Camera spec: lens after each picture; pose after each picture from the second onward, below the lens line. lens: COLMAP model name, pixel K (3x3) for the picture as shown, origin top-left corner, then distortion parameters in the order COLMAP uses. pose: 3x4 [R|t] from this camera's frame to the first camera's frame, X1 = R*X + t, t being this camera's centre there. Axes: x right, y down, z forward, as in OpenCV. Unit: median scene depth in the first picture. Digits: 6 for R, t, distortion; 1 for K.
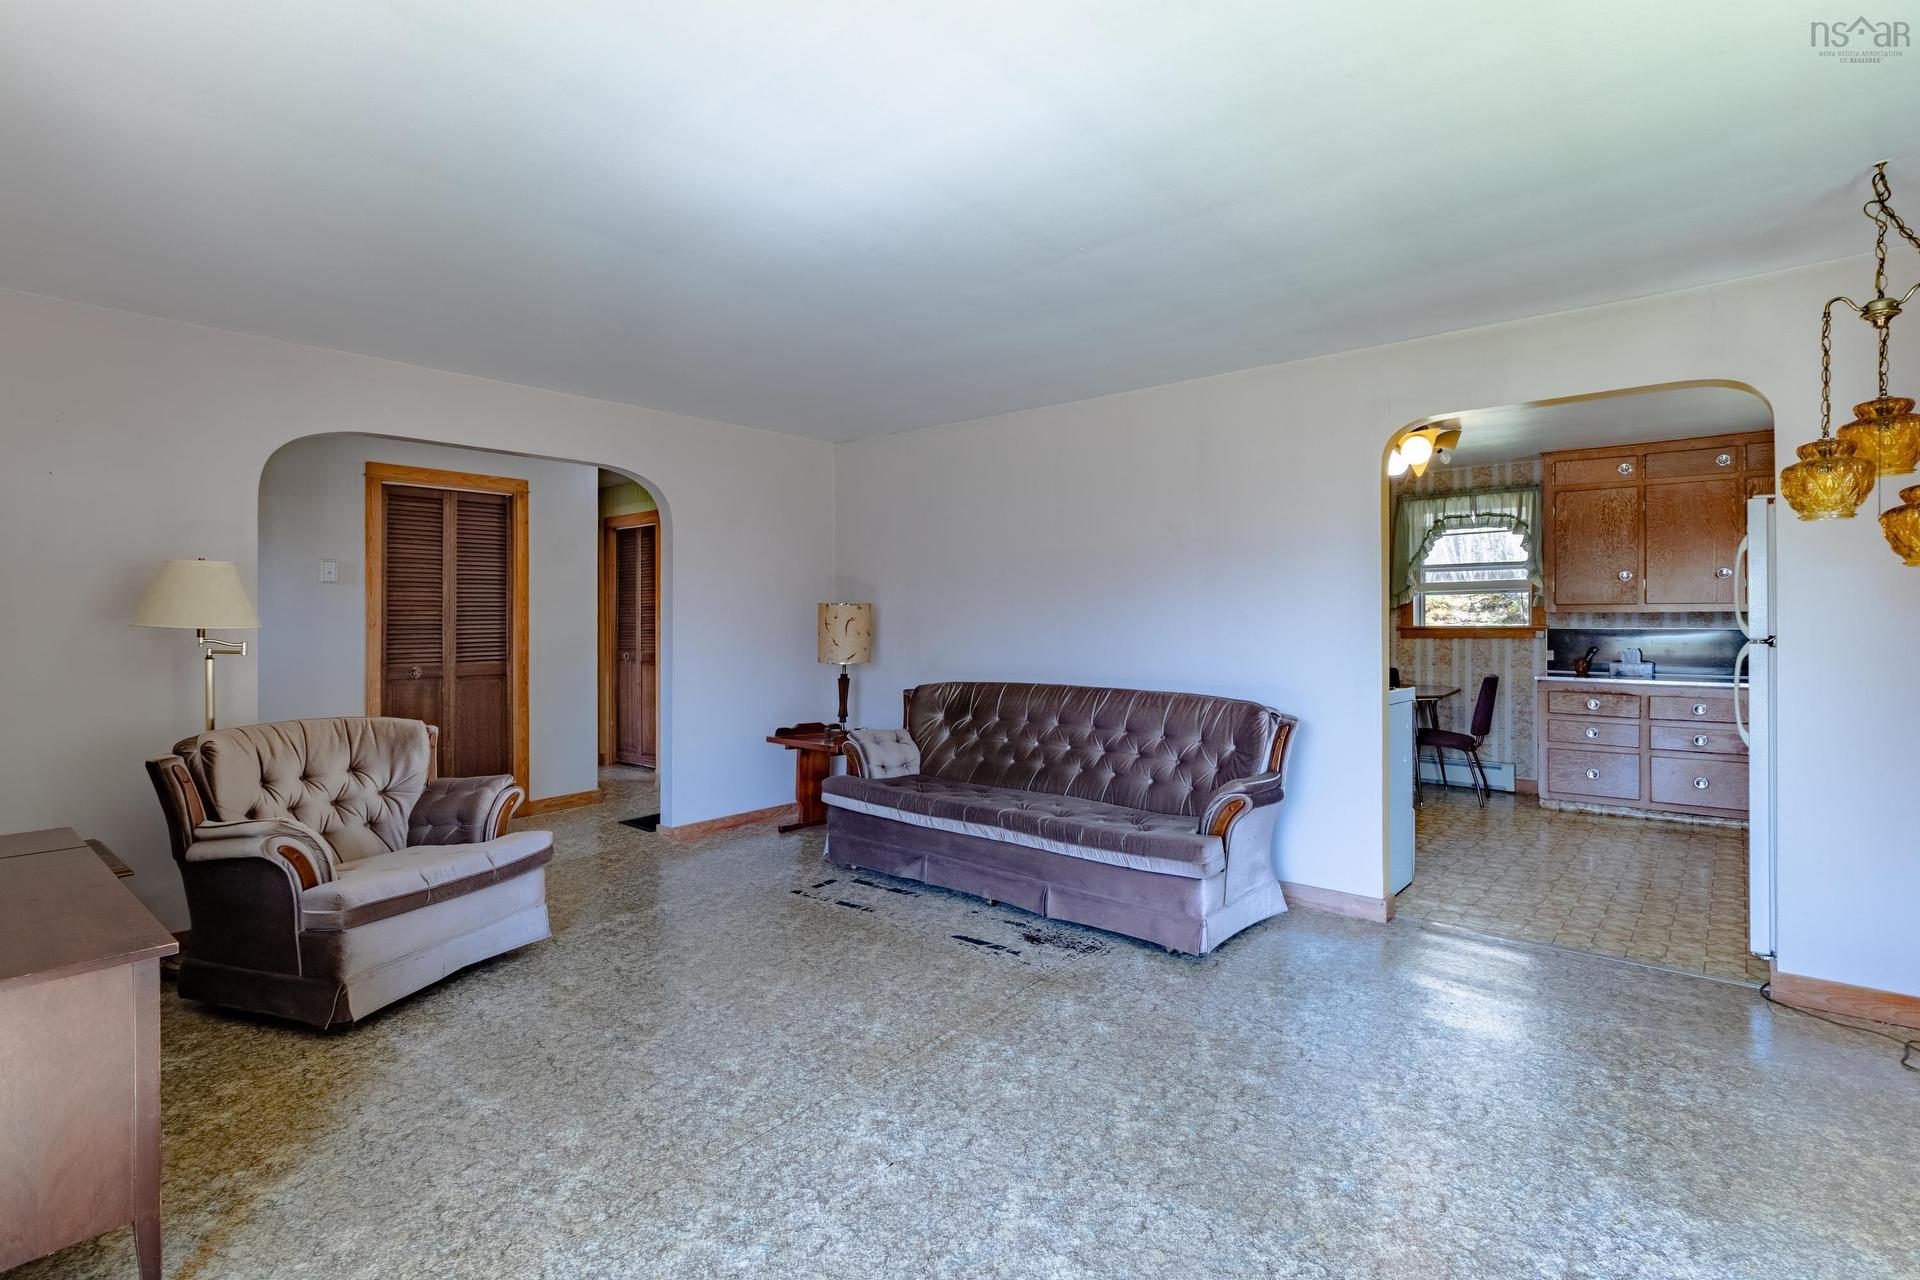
lens RADIAL K [[909.4, 0, 950.0], [0, 909.4, 612.1], [0, 0, 1]] dist [-0.003332, -0.000295]
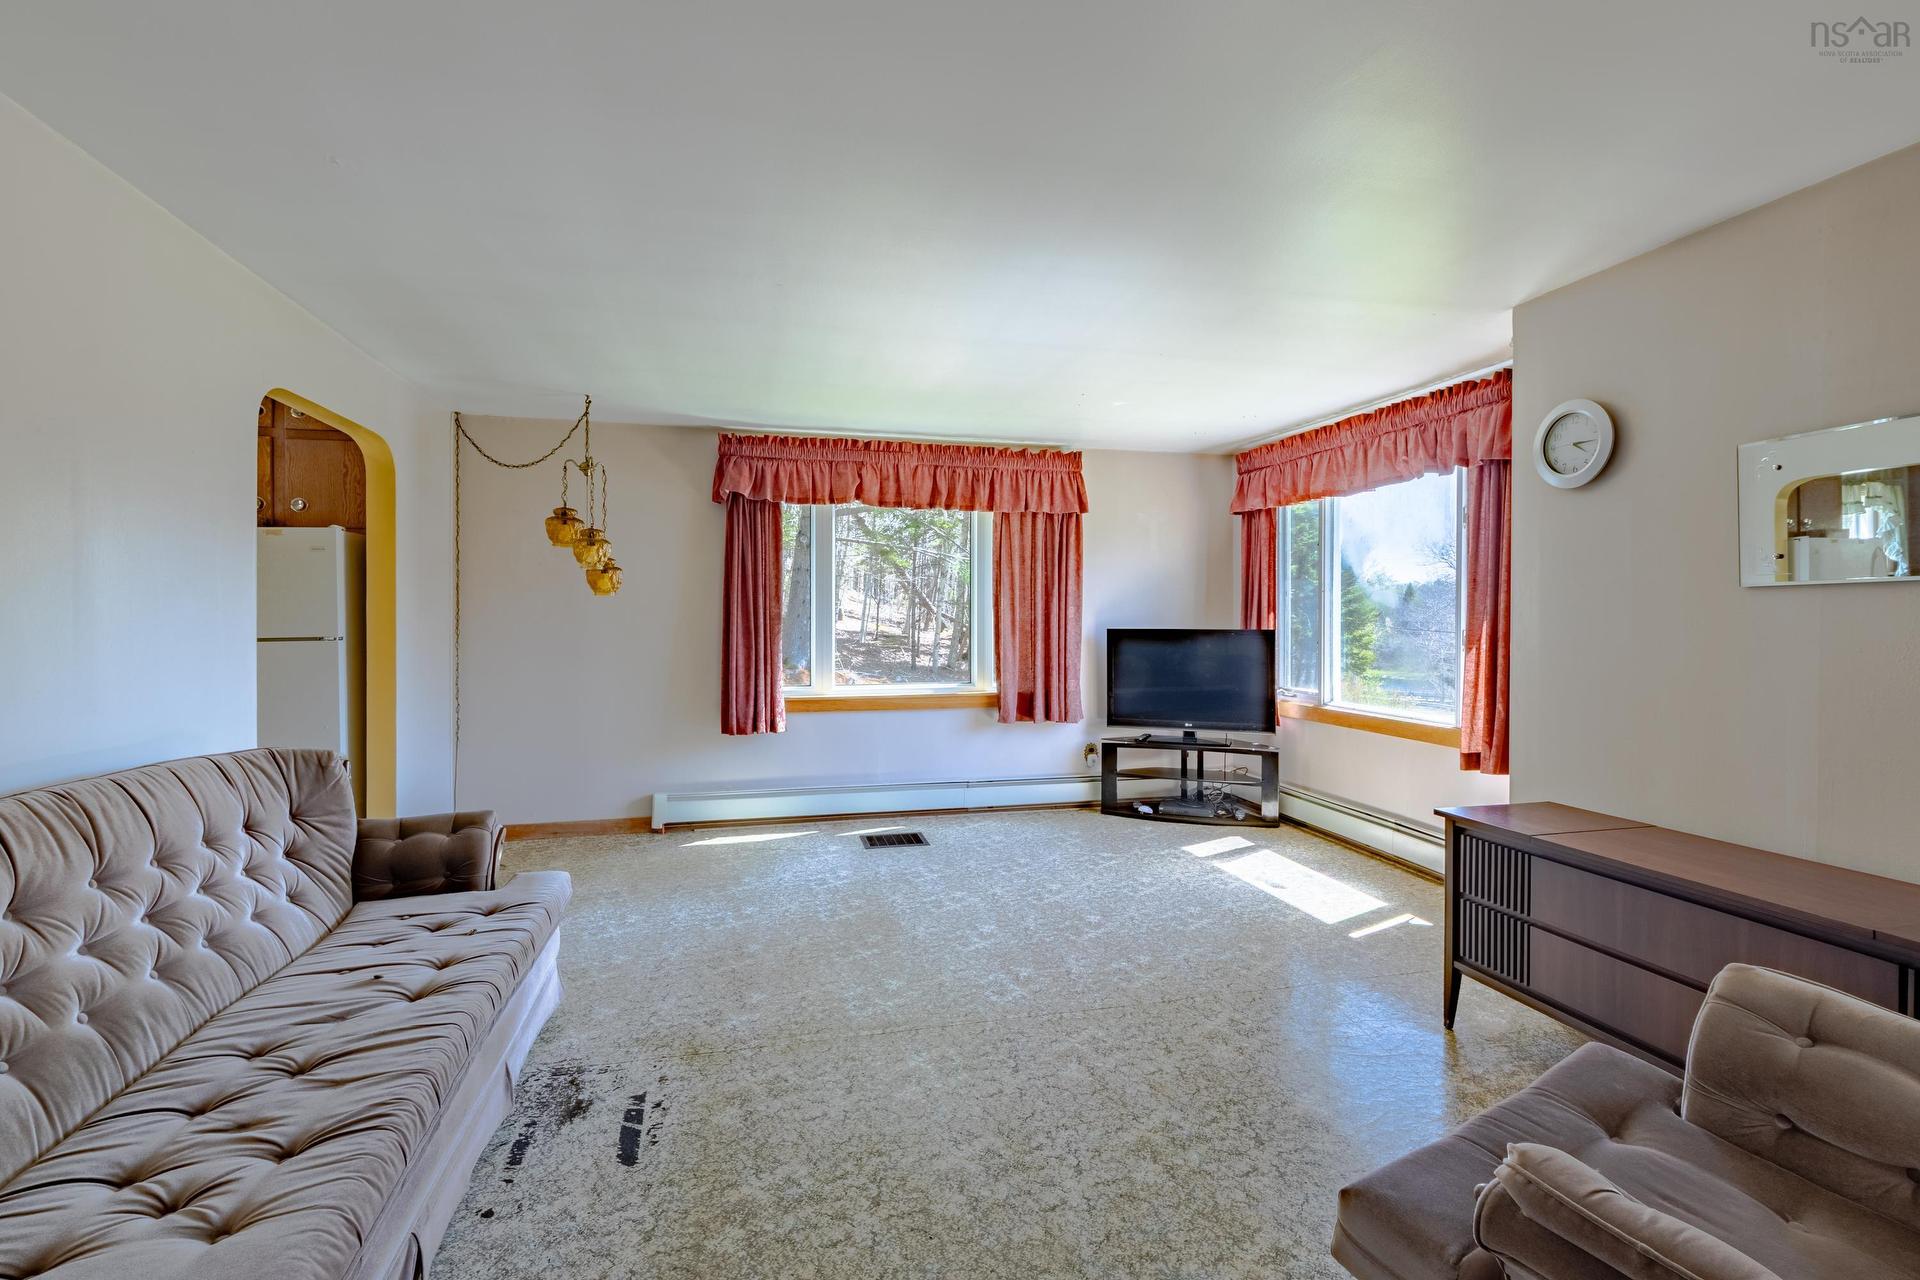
lens RADIAL K [[893.2, 0, 983.2], [0, 893.2, 622.2], [0, 0, 1]] dist [-0.002311, 0.000744]
pose [[-0.831812, -0.000812, 0.555056, -0.582231], [0.000520, 0.999997, 0.002243, 0.004615], [-0.555057, 0.002155, -0.831810, 1.554016]]
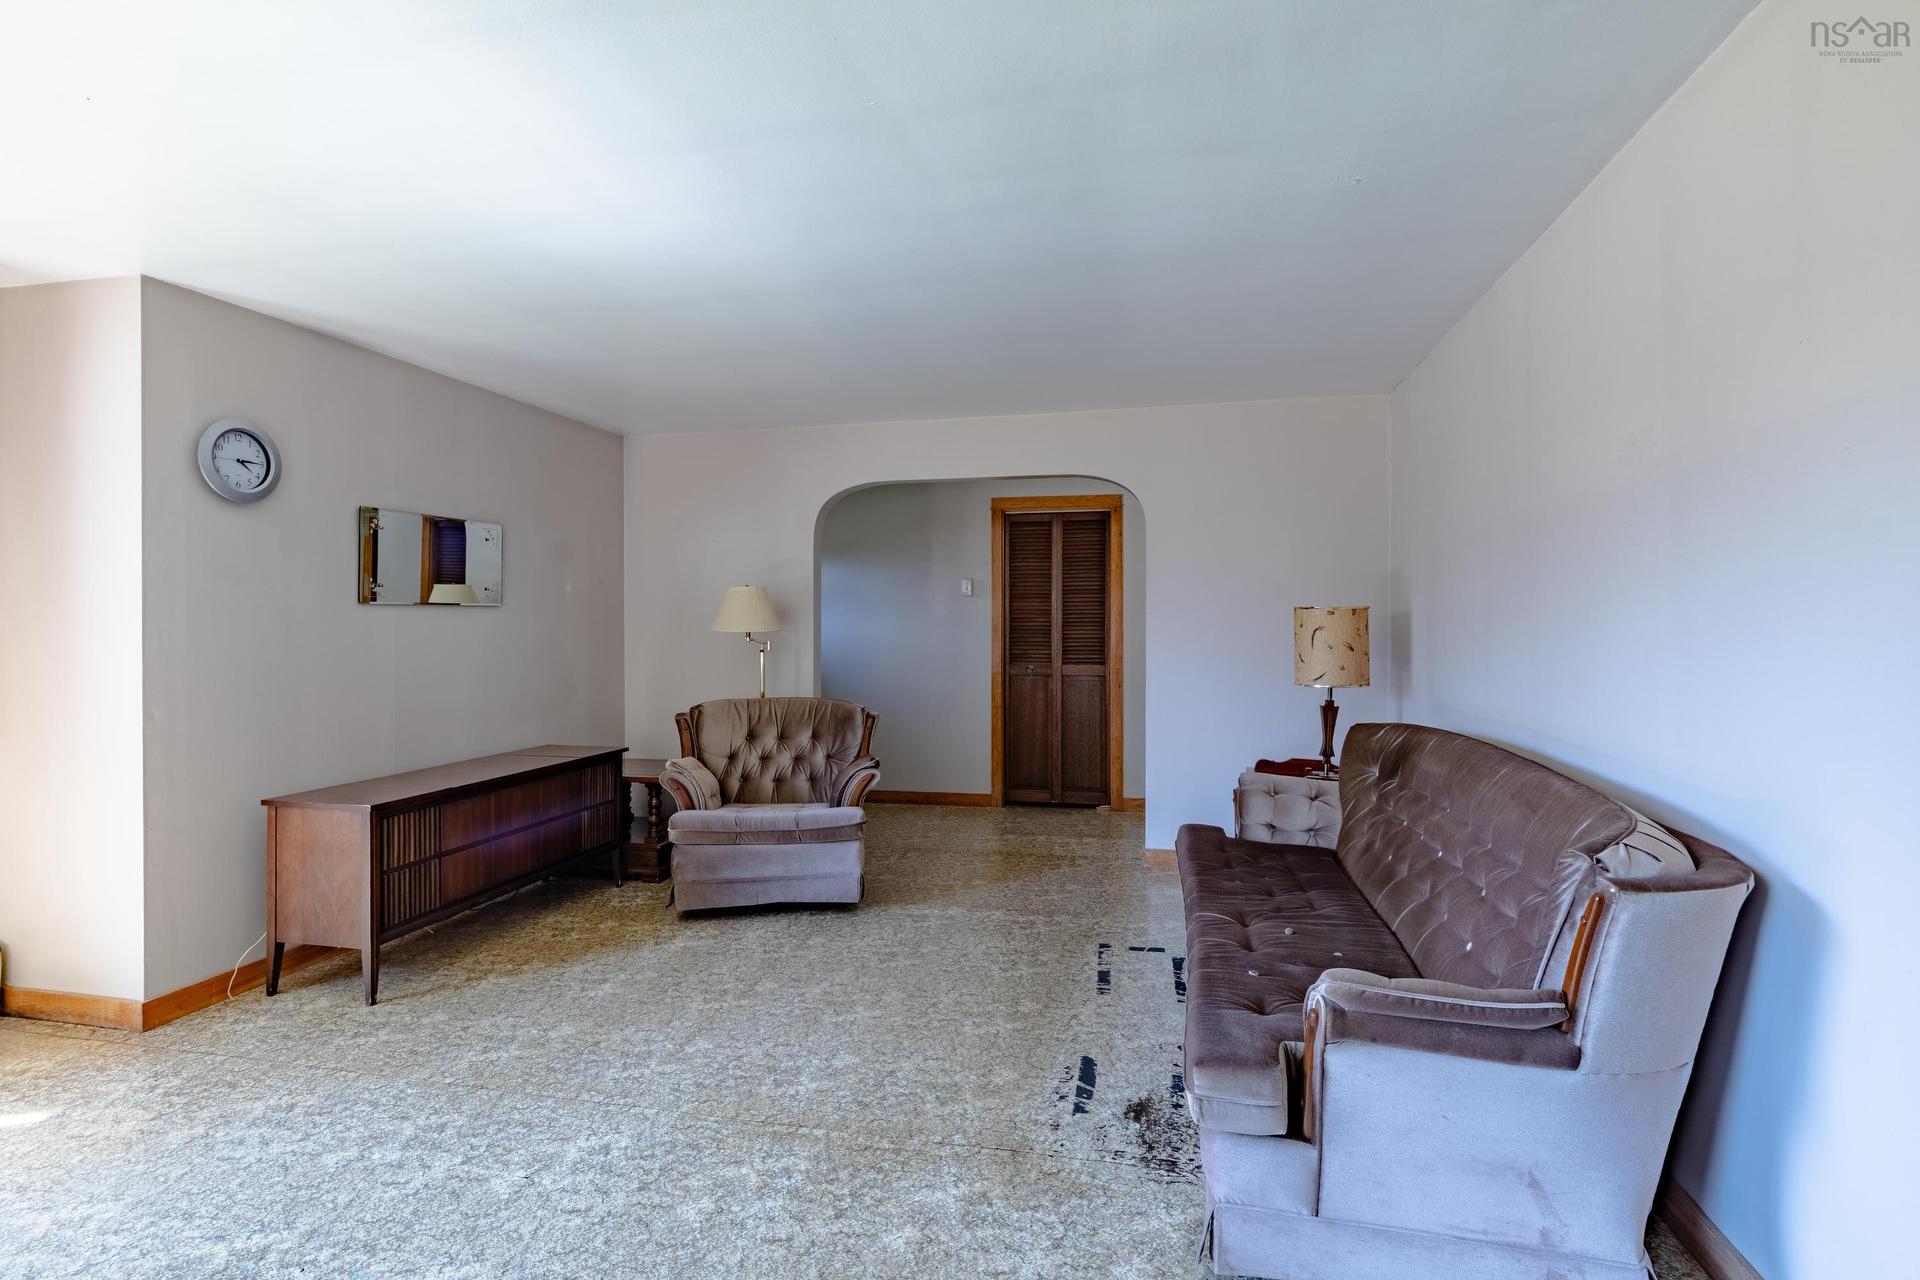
lens RADIAL K [[899.0, 0, 962.2], [0, 899.0, 618.8], [0, 0, 1]] dist [0.027532, -0.029772]
pose [[0.464429, -0.002596, -0.885606, 0.700154], [0.003983, 0.999992, -0.000842, -0.000054], [0.885601, -0.003136, 0.464436, 0.654108]]
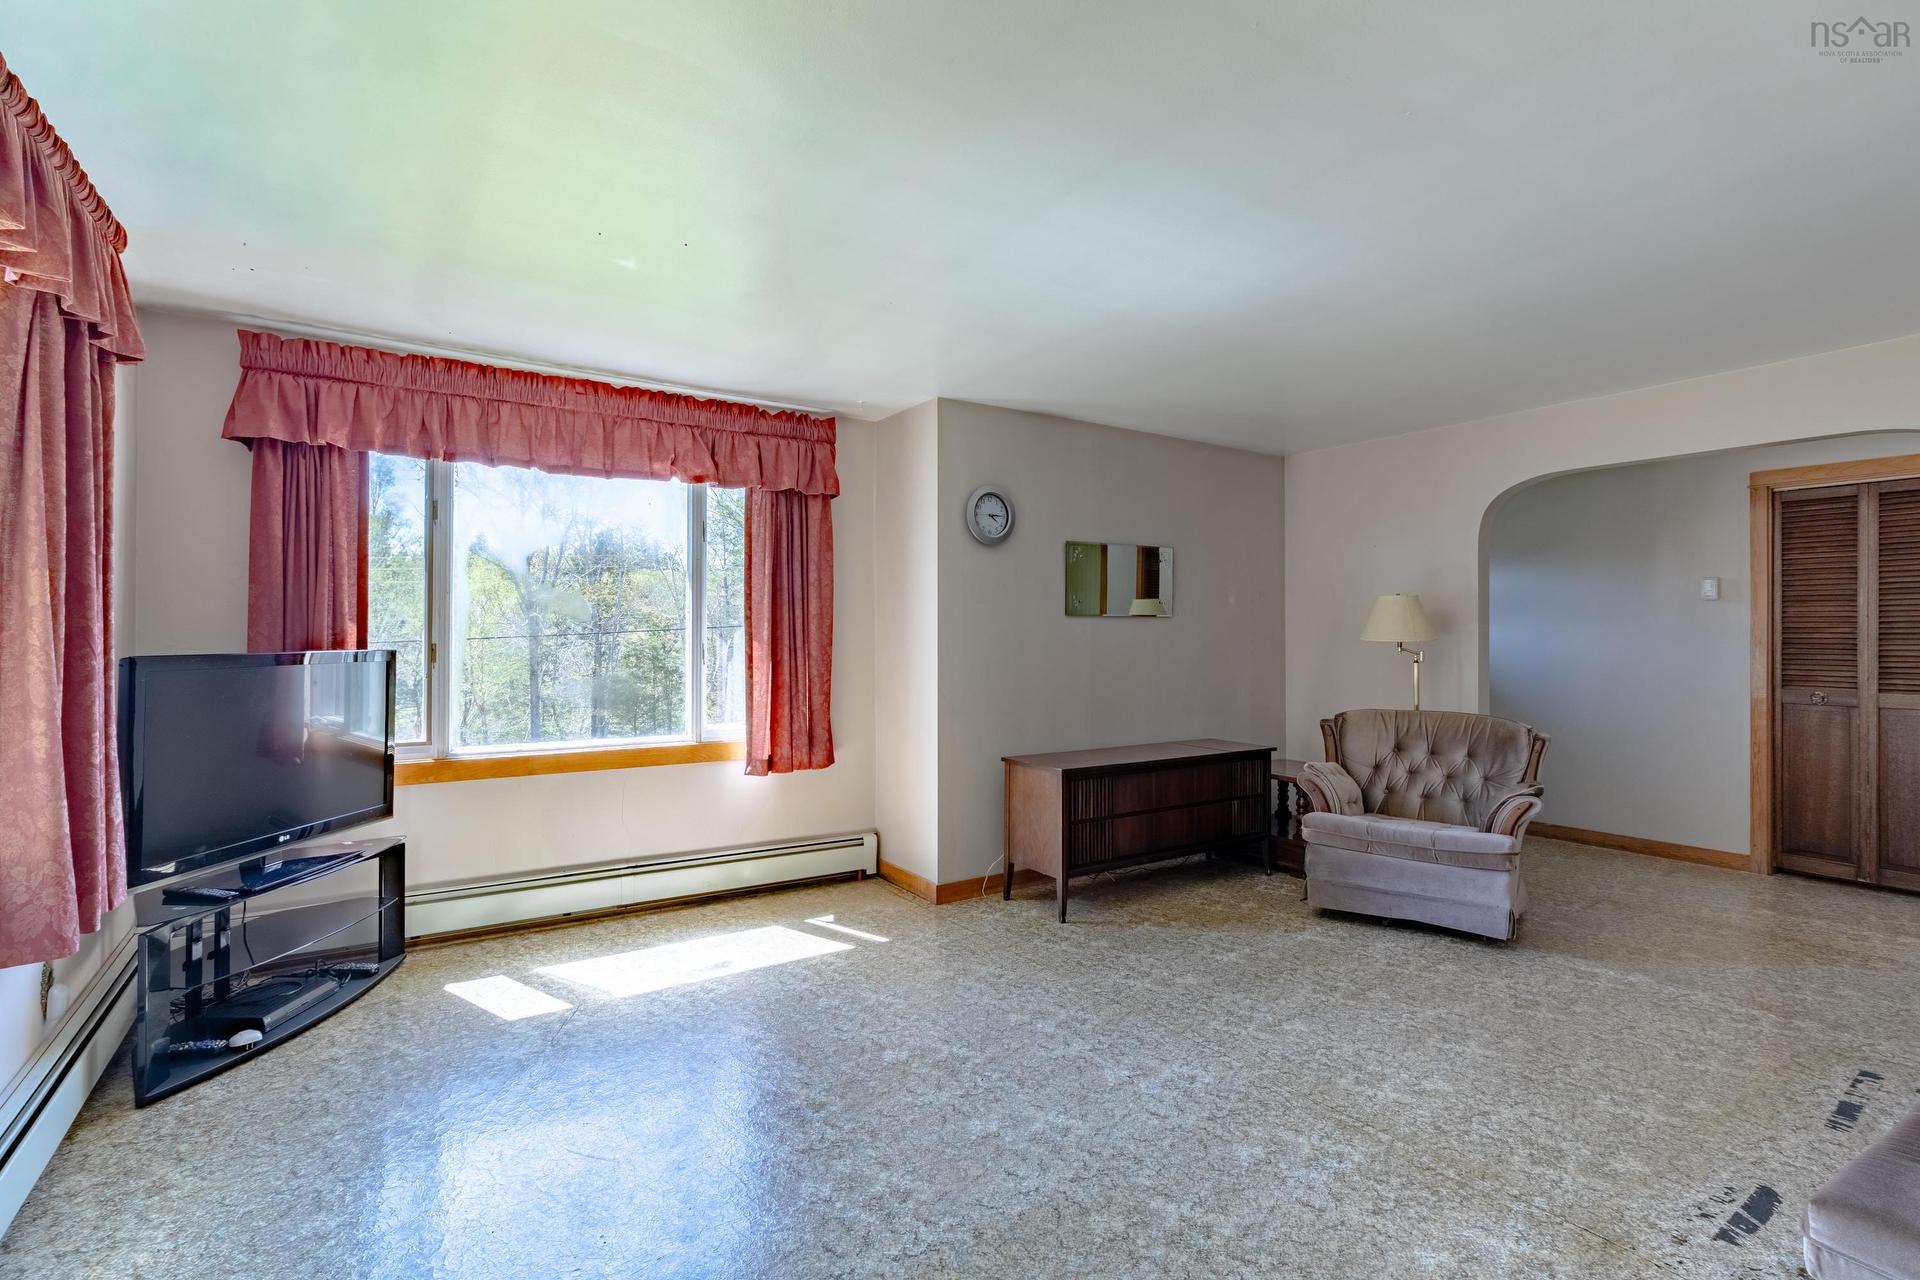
lens RADIAL K [[893.2, 0, 983.2], [0, 893.2, 622.2], [0, 0, 1]] dist [-0.002311, 0.000744]
pose [[-0.260149, -0.008202, -0.965534, 0.790042], [0.000664, 0.999962, -0.008673, -0.000495], [0.965568, -0.002897, -0.260134, 0.763628]]
